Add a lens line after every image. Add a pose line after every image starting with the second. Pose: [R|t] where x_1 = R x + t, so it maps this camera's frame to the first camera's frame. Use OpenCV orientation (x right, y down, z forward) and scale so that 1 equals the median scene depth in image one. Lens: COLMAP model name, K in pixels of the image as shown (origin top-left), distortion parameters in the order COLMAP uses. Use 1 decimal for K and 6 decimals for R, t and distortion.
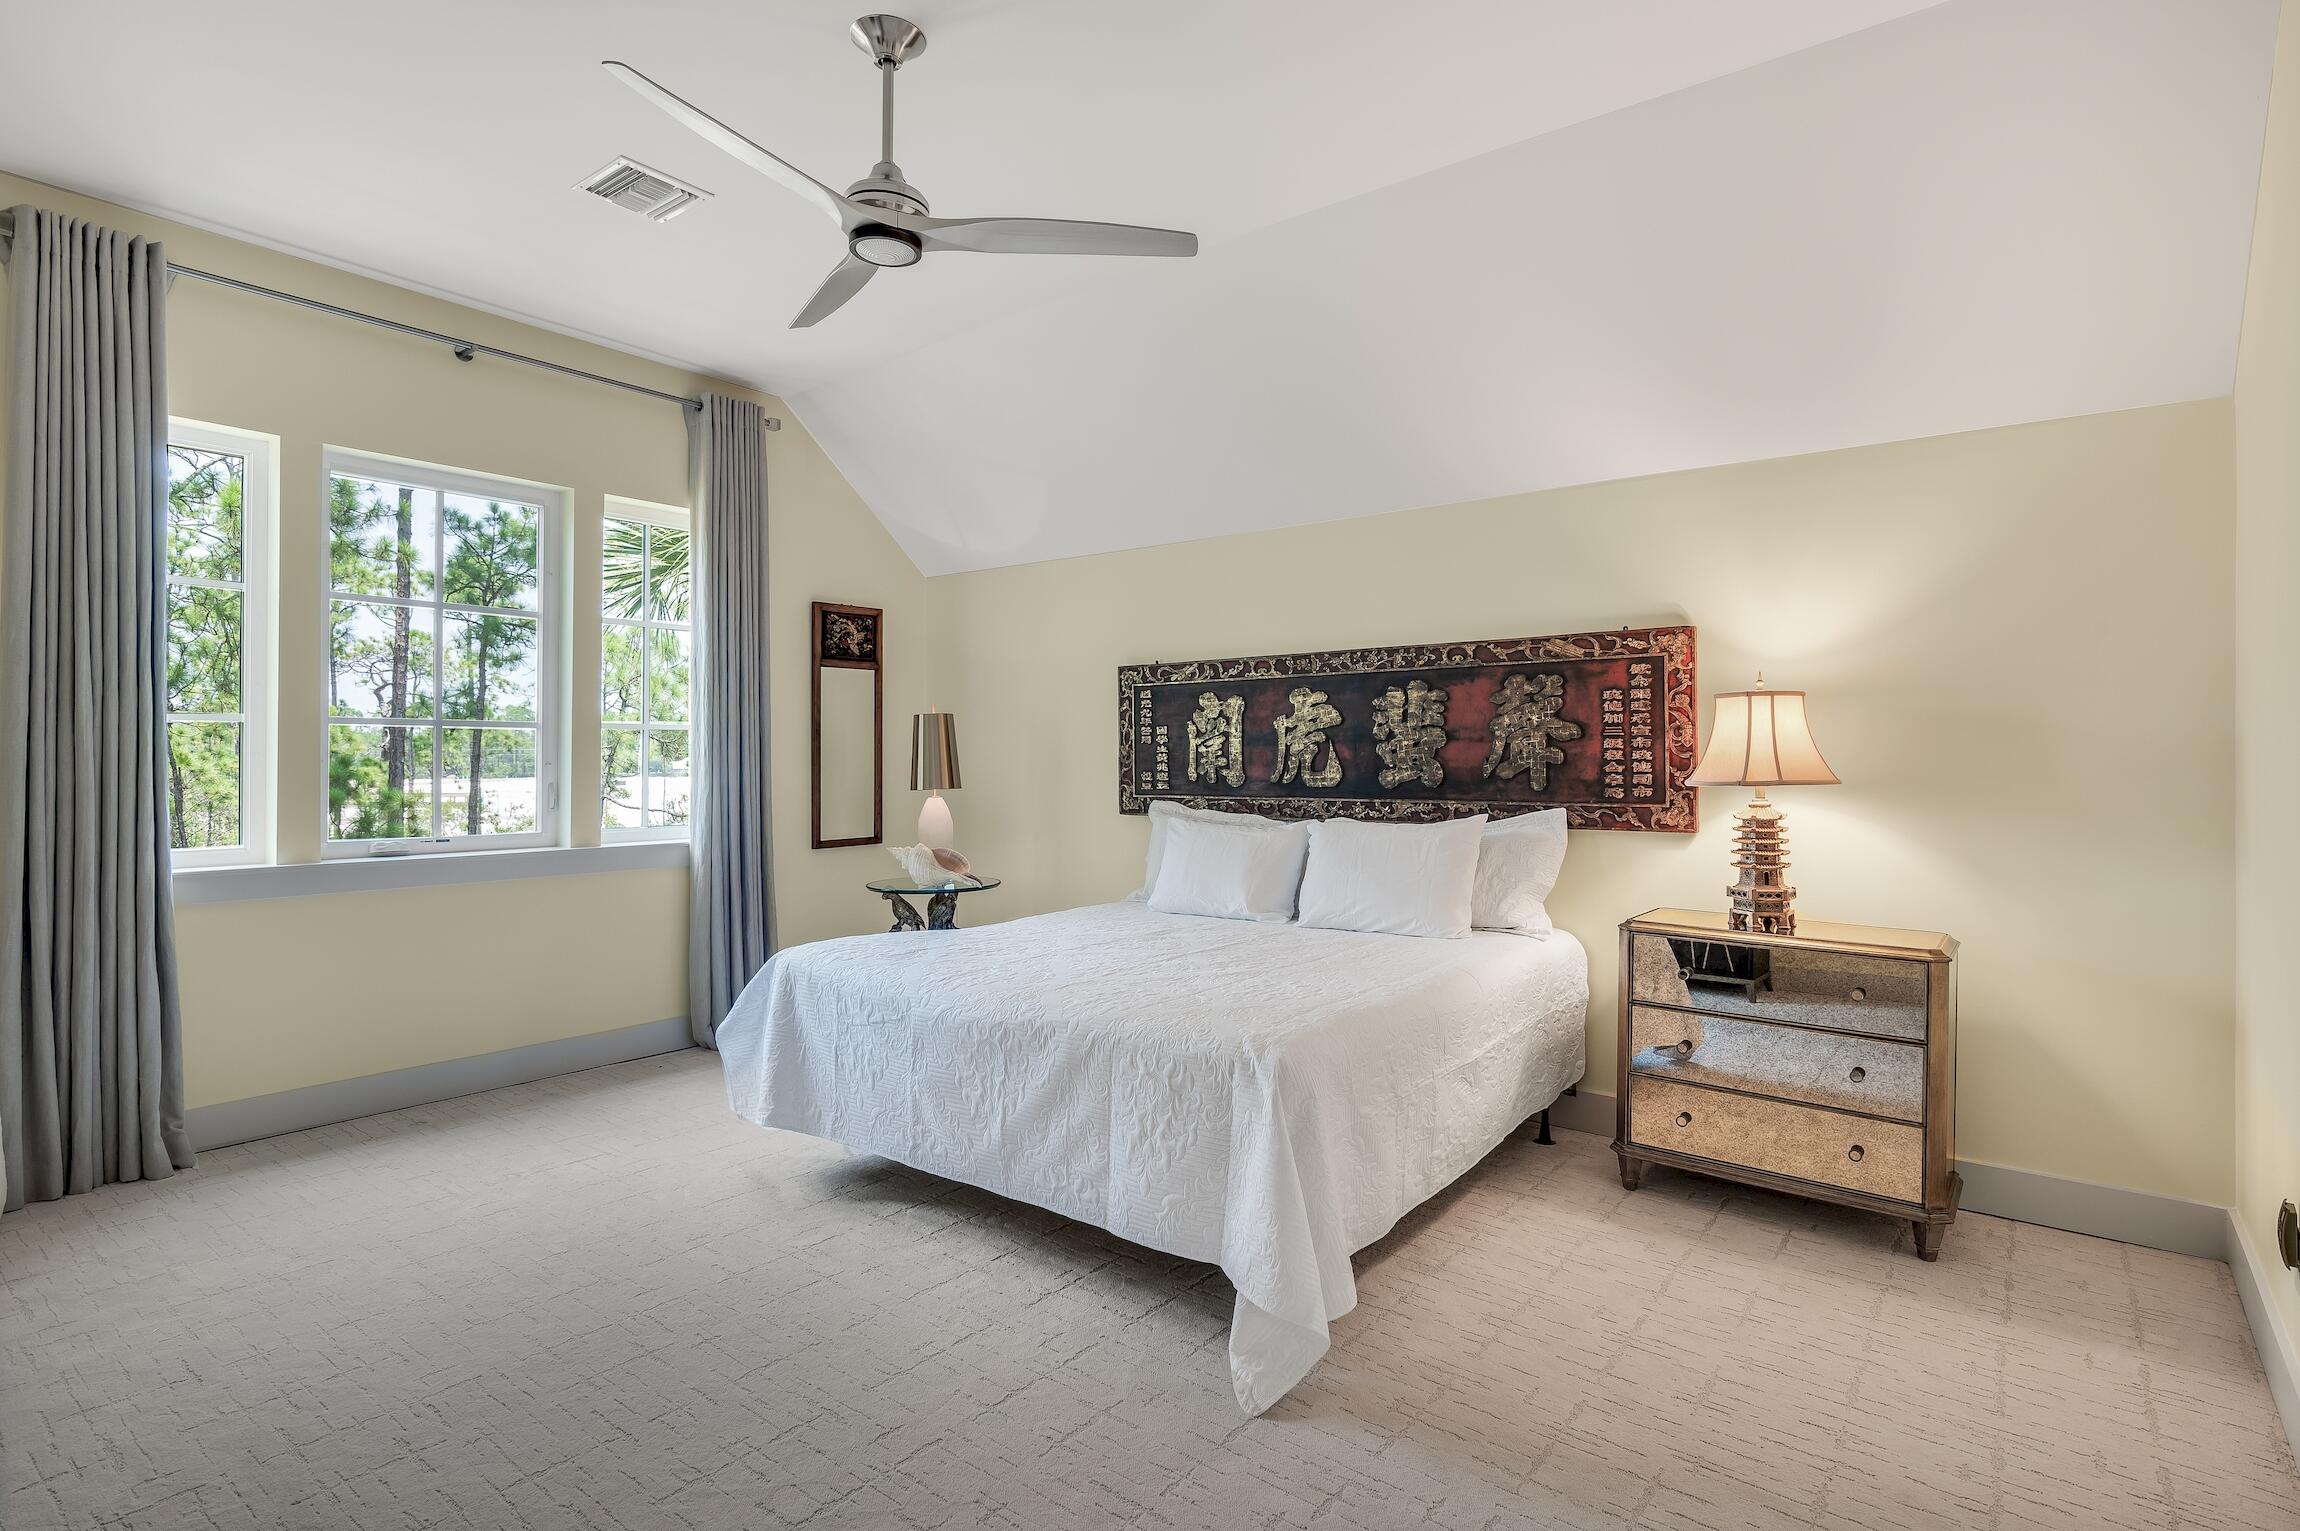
lens RADIAL K [[1133.8, 0, 1186.4], [0, 1133.8, 760.7], [0, 0, 1]] dist [0.000337, 0.000226]
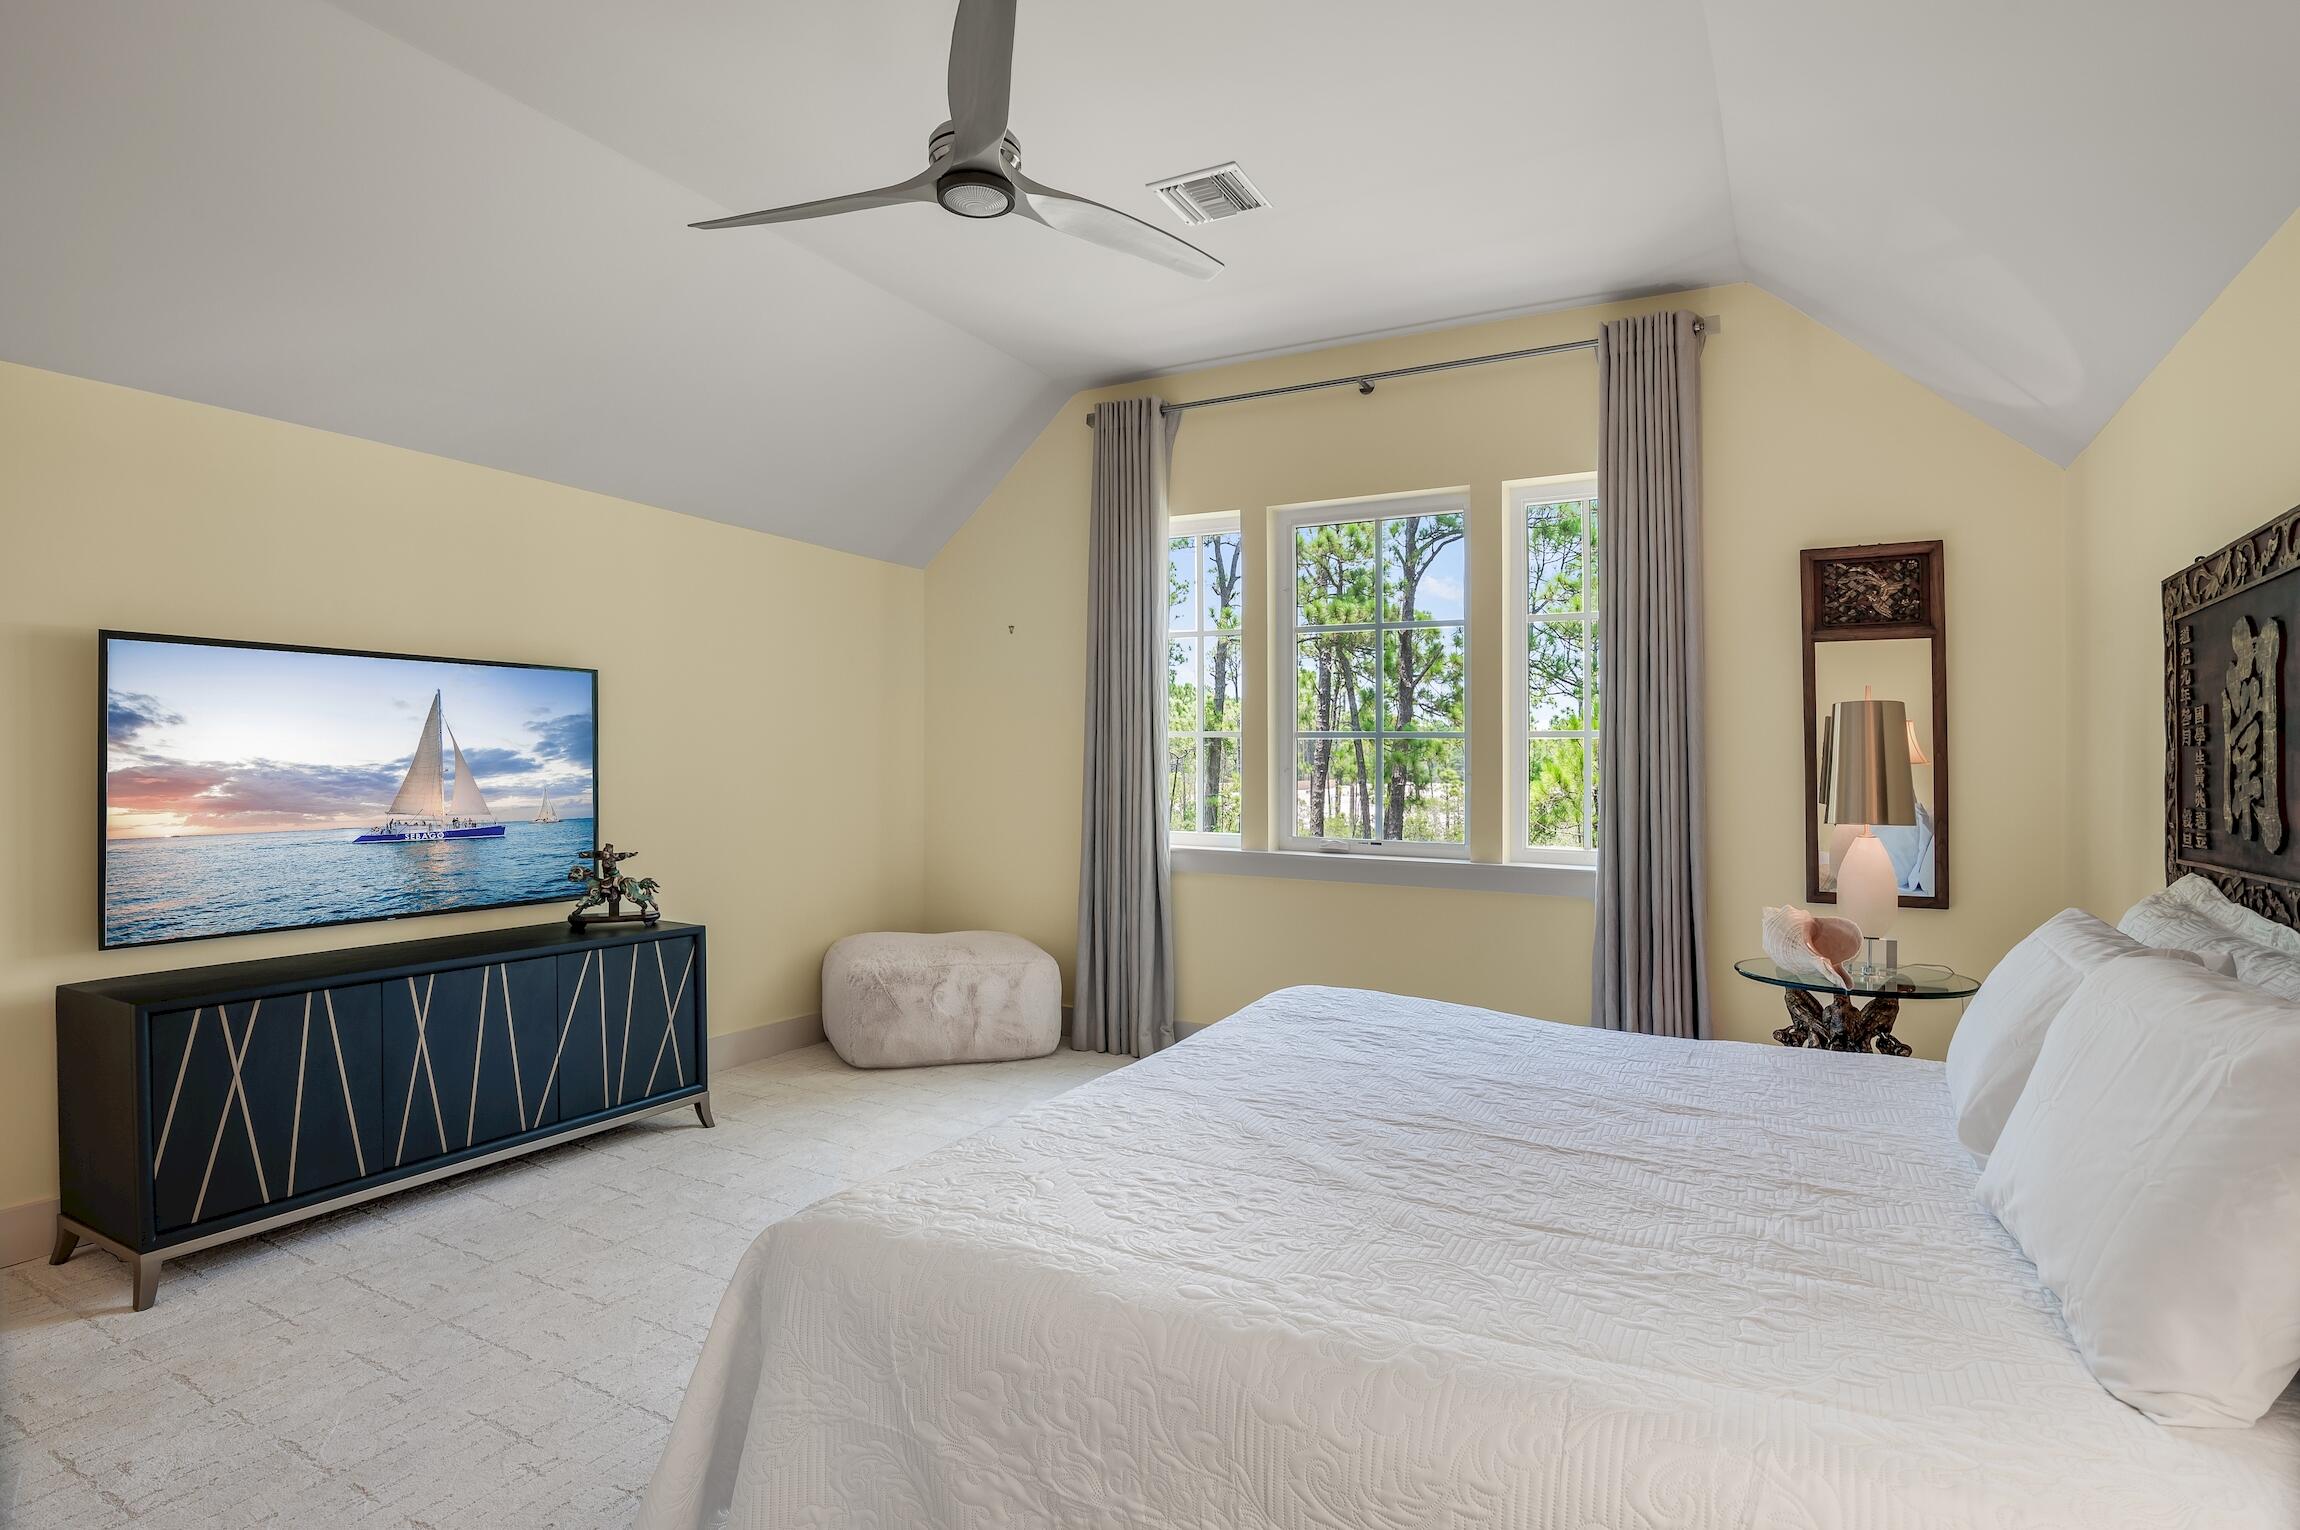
lens RADIAL K [[1229.4, 0, 1135.5], [0, 1229.4, 768.4], [0, 0, 1]] dist [0.003041, 0.000778]
pose [[0.131095, 0.005118, -0.991357, 0.413300], [-0.017222, 0.999848, 0.002885, 0.000006], [0.991220, 0.016695, 0.131164, 0.543041]]
